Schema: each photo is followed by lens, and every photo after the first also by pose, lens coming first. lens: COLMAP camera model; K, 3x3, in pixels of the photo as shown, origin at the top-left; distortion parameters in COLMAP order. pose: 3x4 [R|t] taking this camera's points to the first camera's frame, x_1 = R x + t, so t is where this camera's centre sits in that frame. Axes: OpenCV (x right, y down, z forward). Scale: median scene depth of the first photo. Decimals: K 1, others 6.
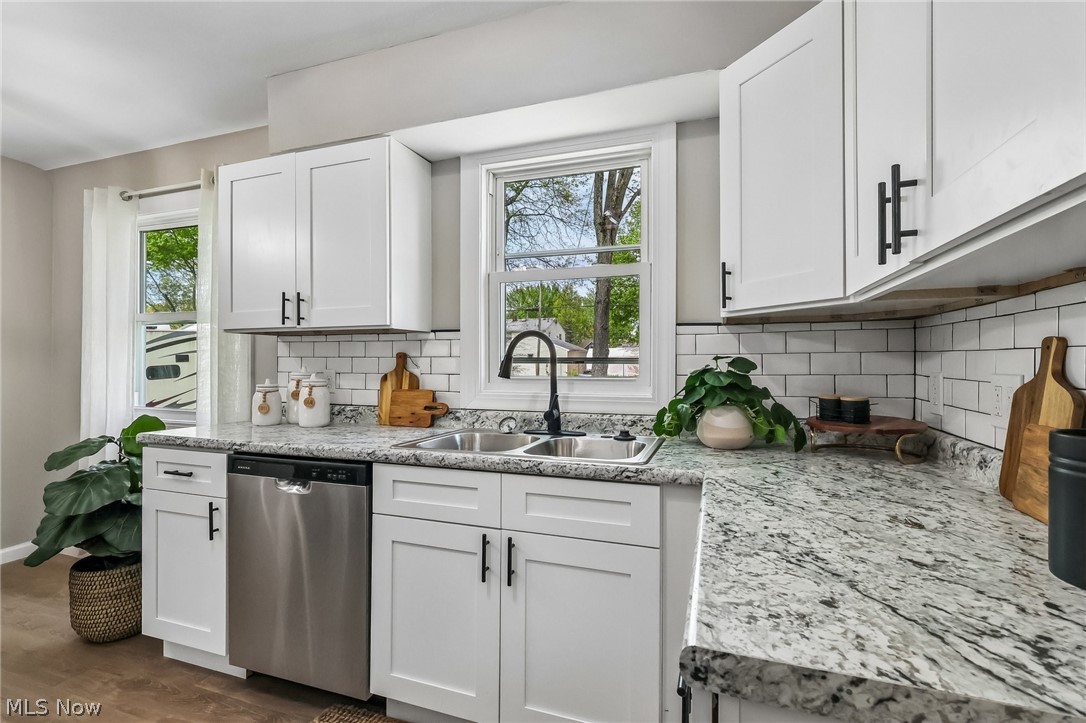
lens RADIAL K [[502.7, 0, 540.5], [0, 502.7, 358.4], [0, 0, 1]] dist [-0.002203, 0.000318]
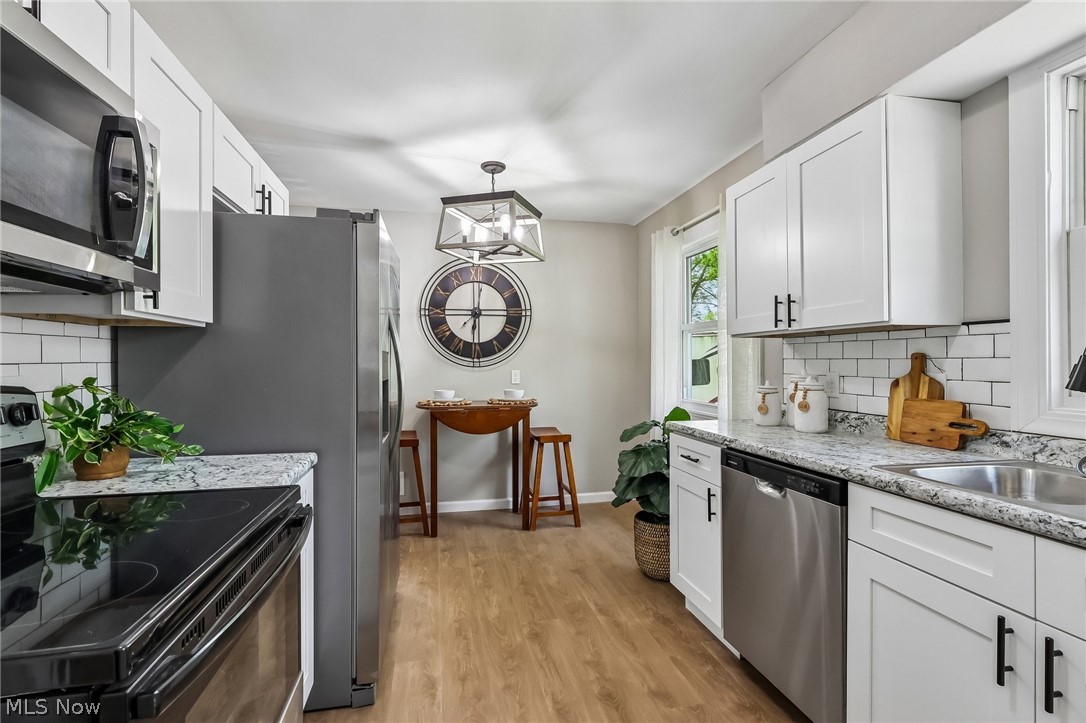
lens RADIAL K [[502.7, 0, 540.5], [0, 502.7, 358.4], [0, 0, 1]] dist [-0.002203, 0.000318]
pose [[0.526517, -0.008216, -0.850125, 0.096758], [0.010216, 0.999942, -0.003336, -0.006747], [0.850103, -0.006929, 0.526571, 0.064607]]
